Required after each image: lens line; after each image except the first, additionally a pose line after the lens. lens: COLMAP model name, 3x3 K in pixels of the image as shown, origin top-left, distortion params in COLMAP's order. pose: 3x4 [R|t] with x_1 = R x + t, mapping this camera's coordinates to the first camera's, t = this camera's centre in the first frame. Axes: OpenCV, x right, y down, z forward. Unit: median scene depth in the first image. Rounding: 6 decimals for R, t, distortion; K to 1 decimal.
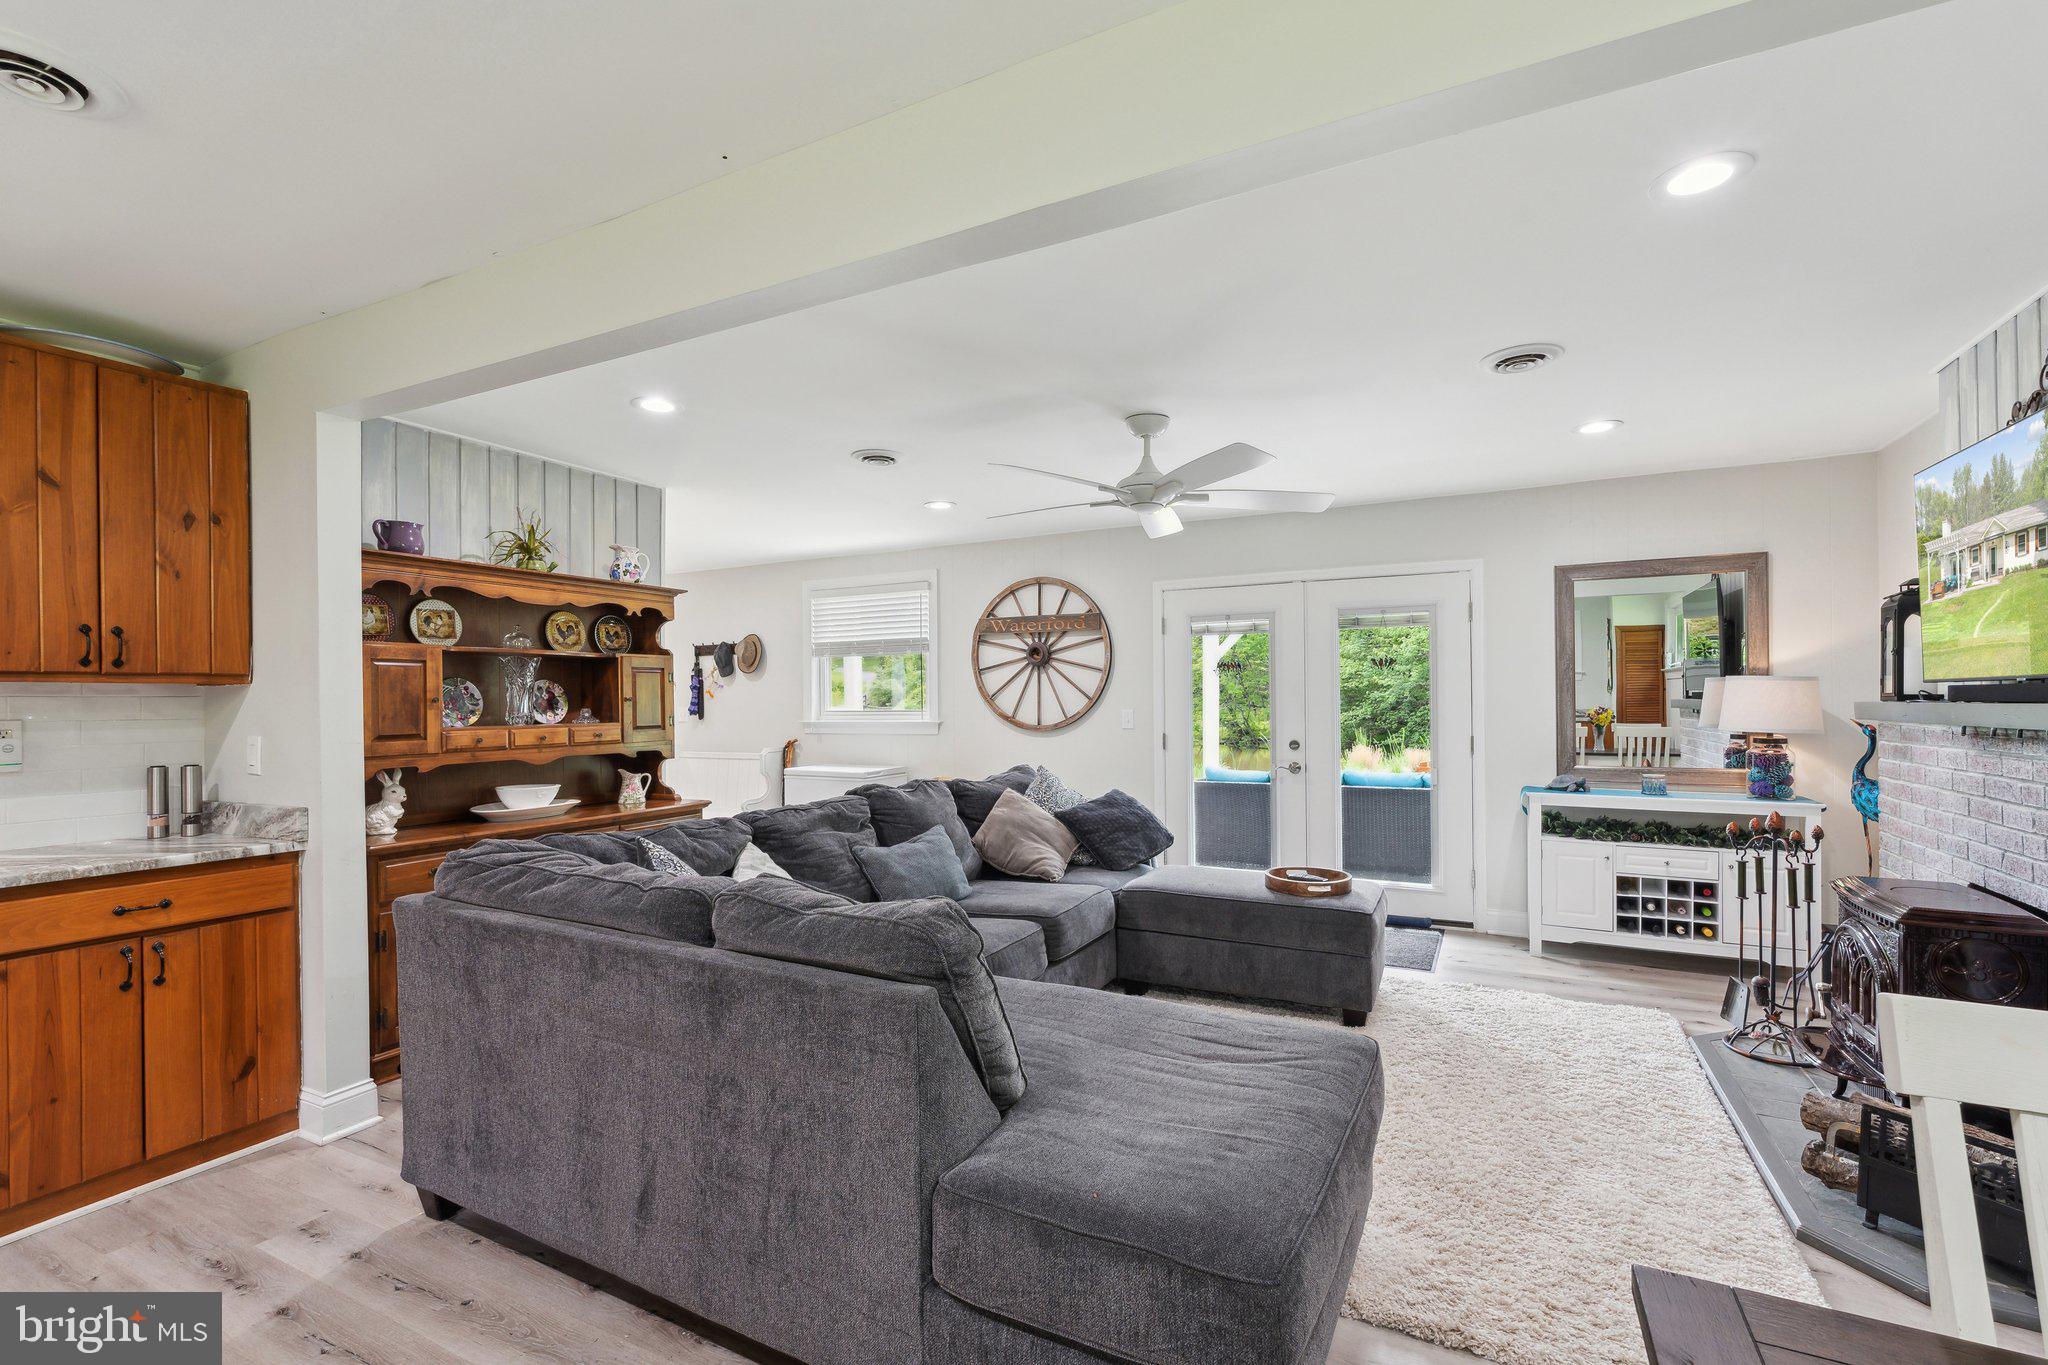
lens RADIAL K [[899.9, 0, 1025.4], [0, 899.9, 698.7], [0, 0, 1]] dist [-0.001354, 0.000081]
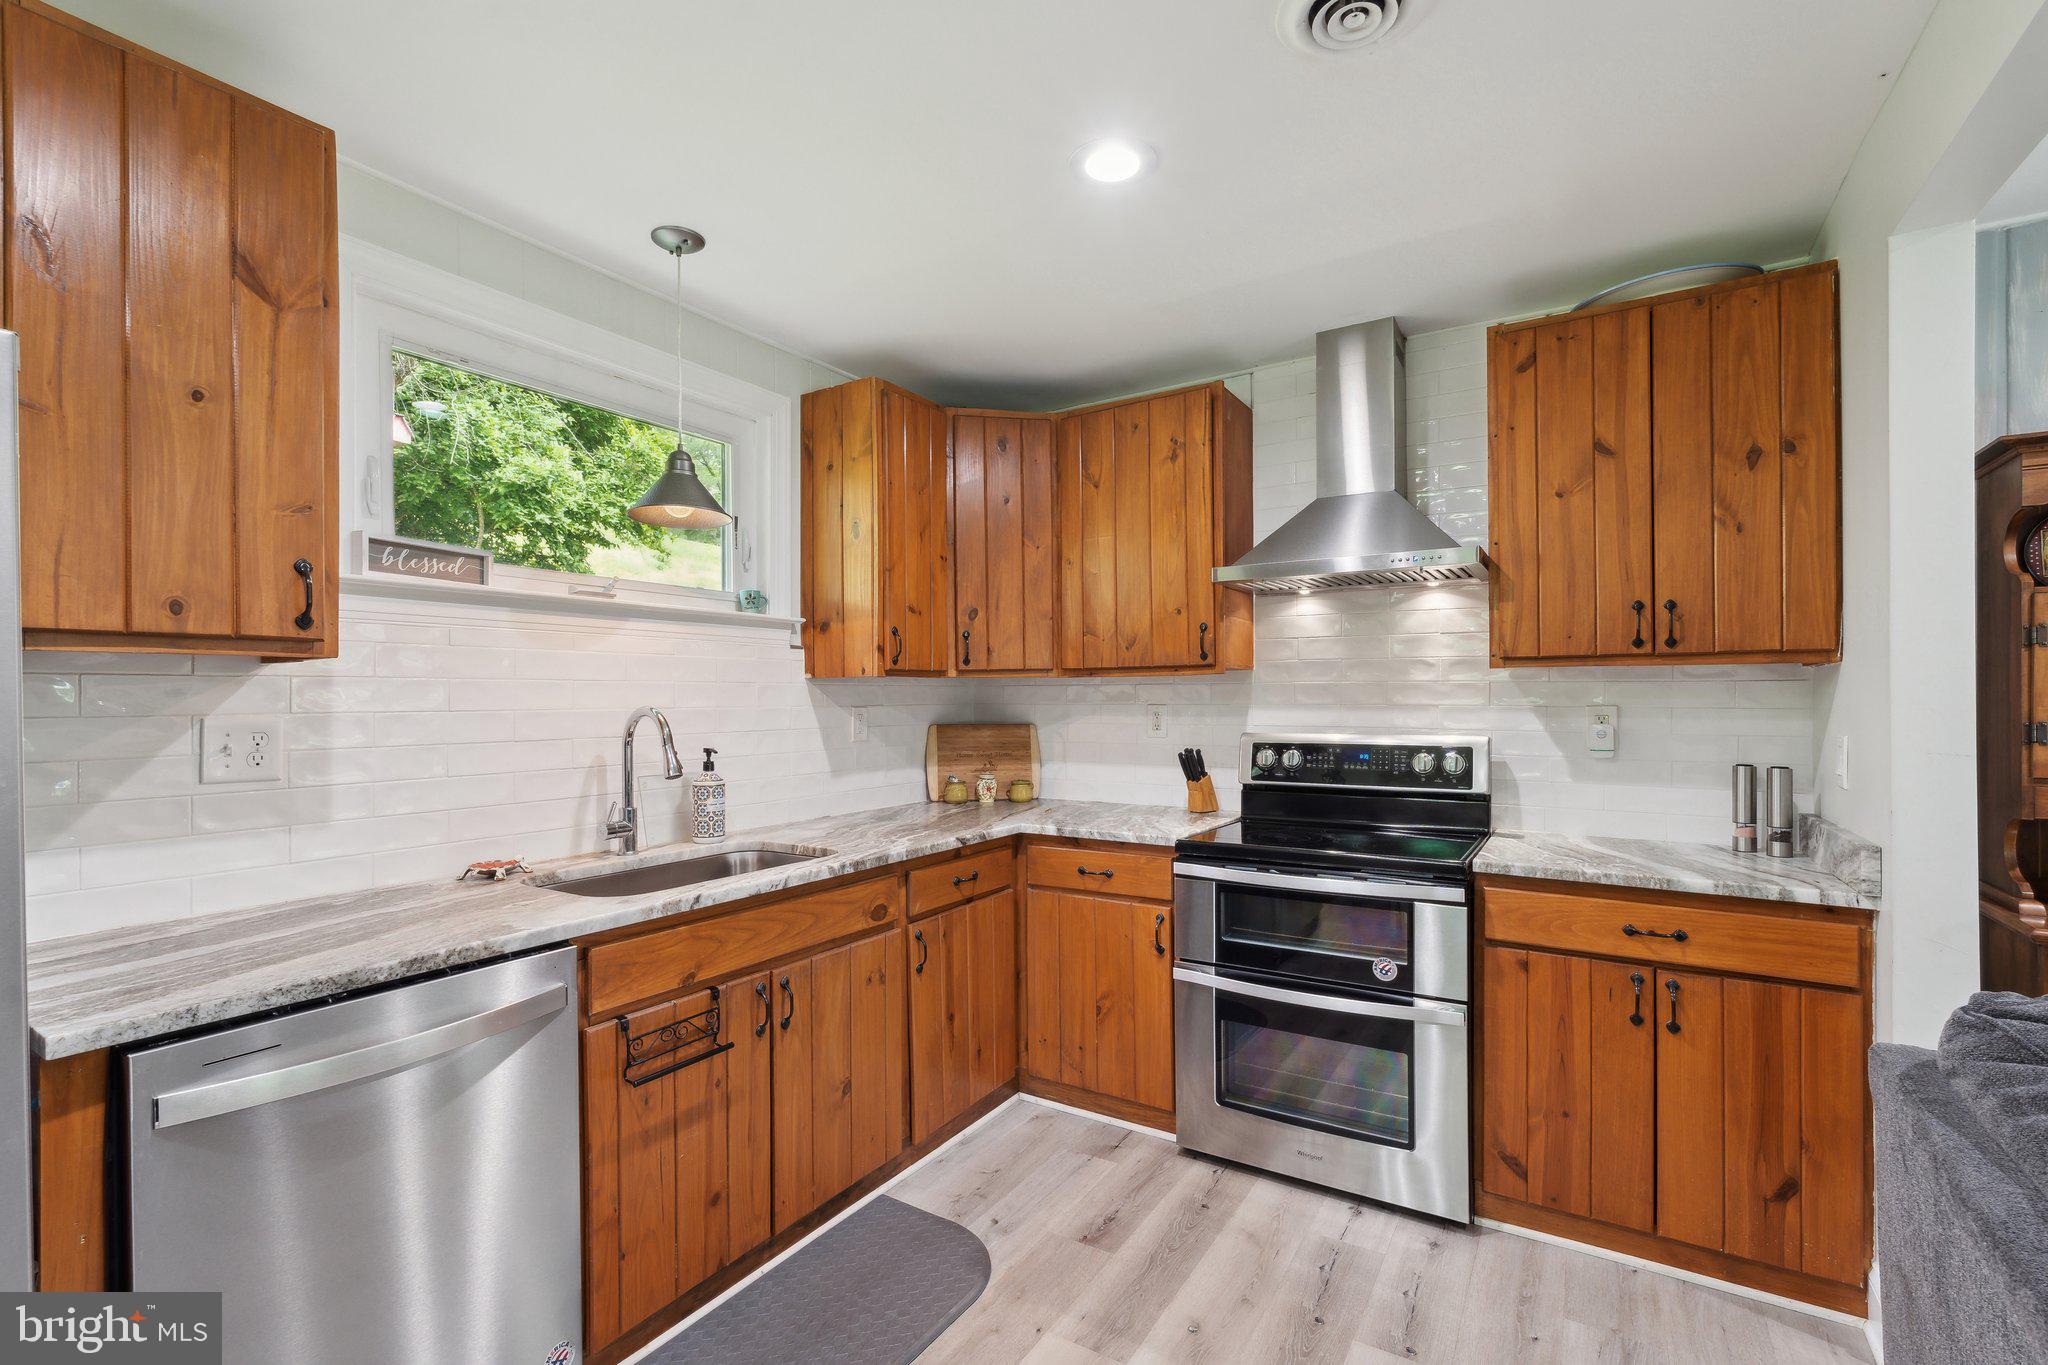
lens RADIAL K [[911.1, 0, 1015.8], [0, 911.1, 696.0], [0, 0, 1]] dist [-0.001300, -0.000066]
pose [[-0.089738, 0.010981, -0.995905, -0.054179], [0.005016, 0.999932, 0.010574, -0.000156], [0.995953, -0.004047, -0.089787, 0.300215]]
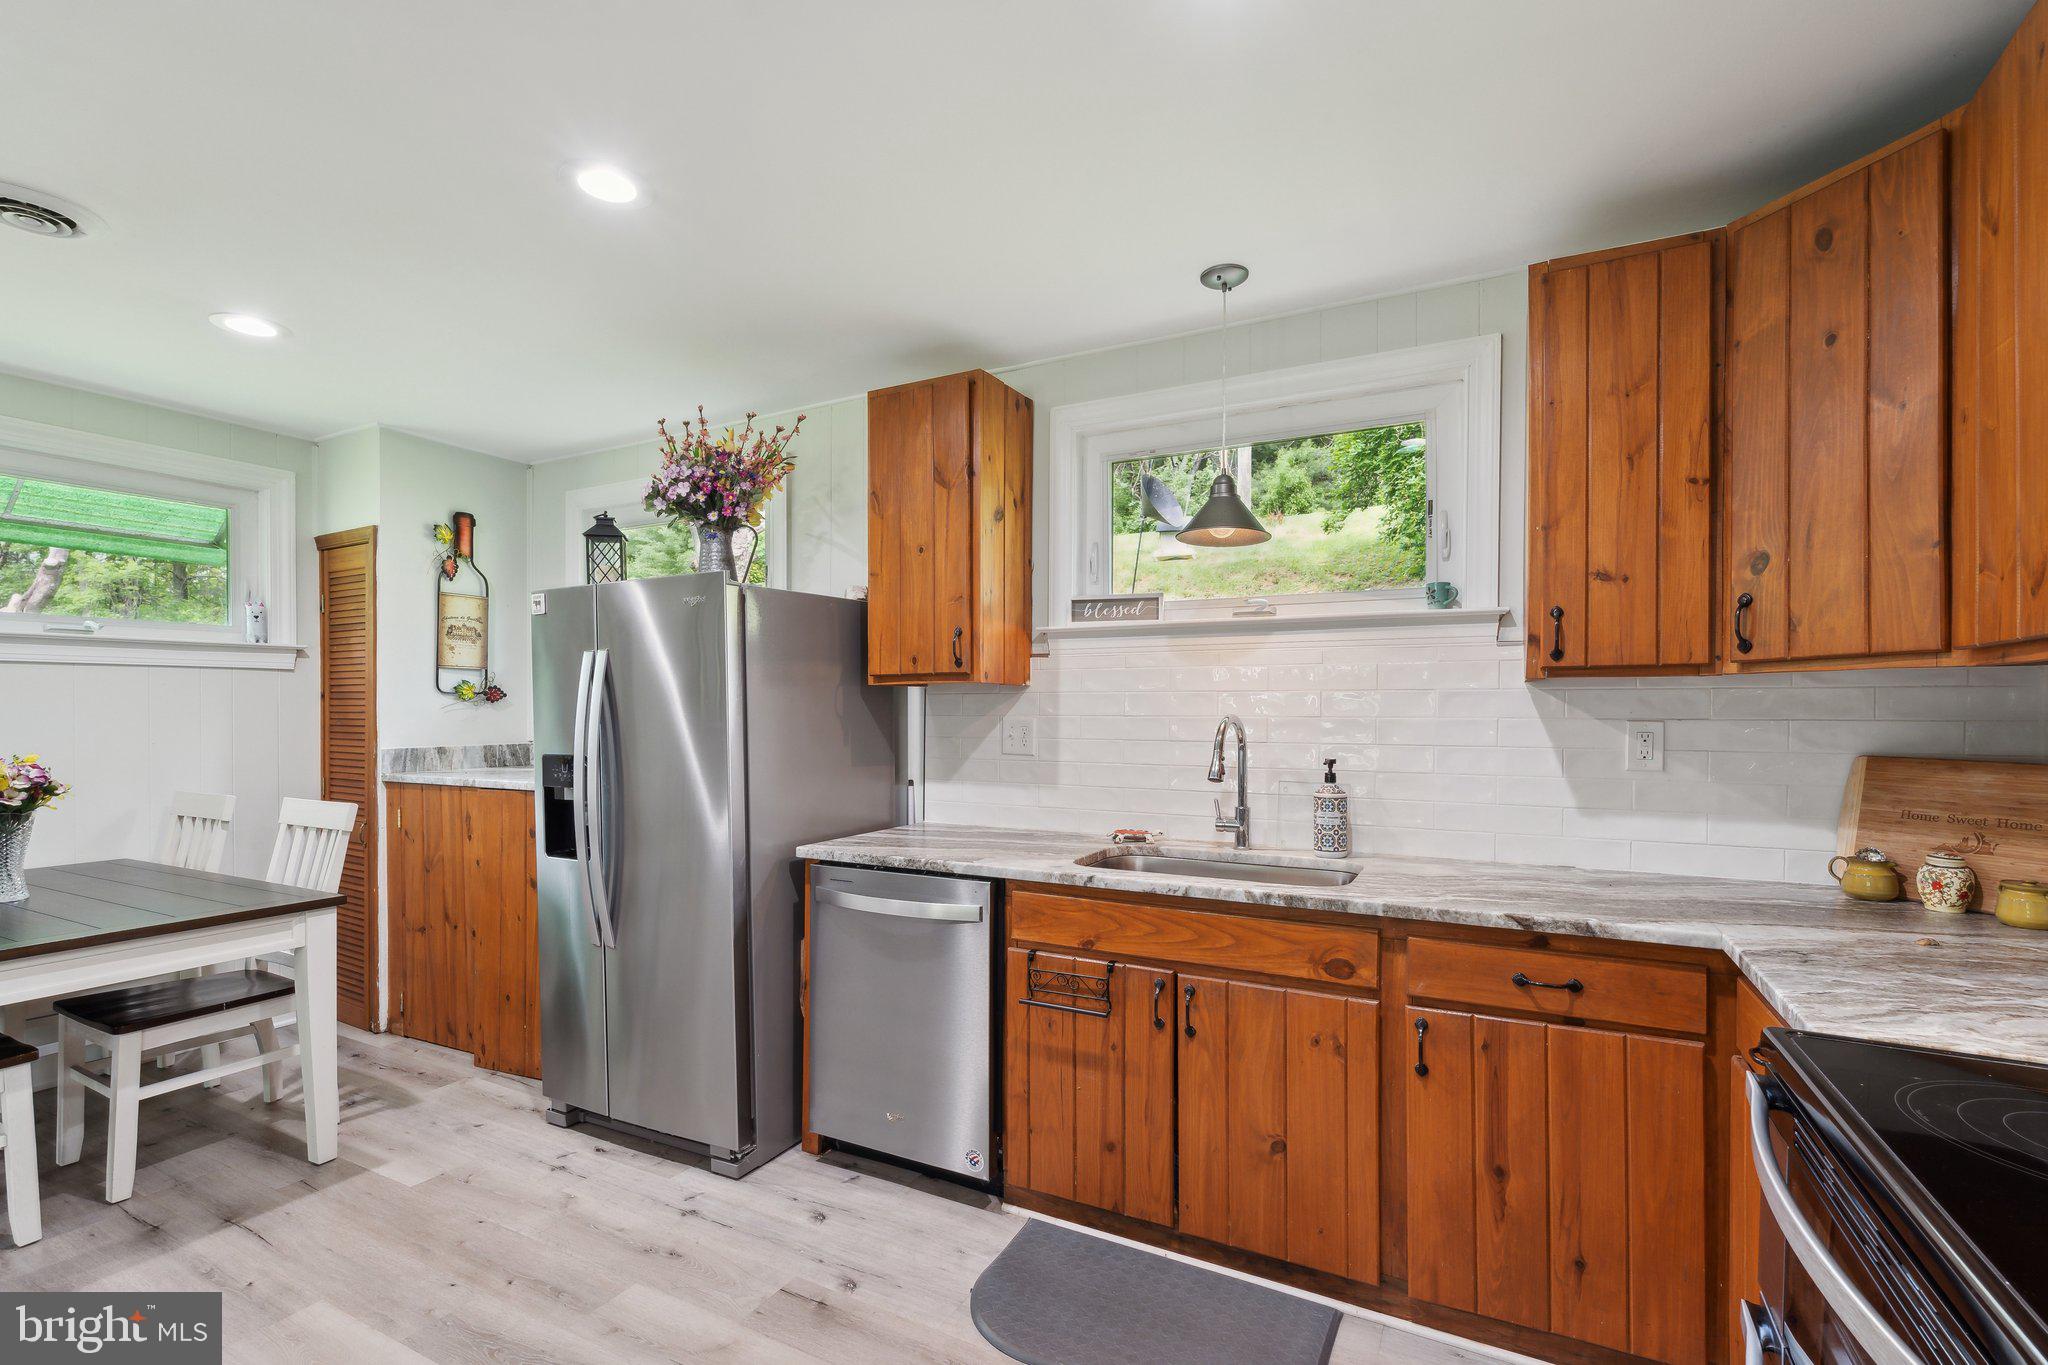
lens RADIAL K [[921.3, 0, 1030.4], [0, 921.3, 707.0], [0, 0, 1]] dist [-0.001756, 0.000432]
pose [[-0.999889, 0.012767, 0.007714, -0.487525], [0.012773, 0.999918, 0.000696, 0.003961], [-0.007705, 0.000795, -0.999970, 0.663025]]
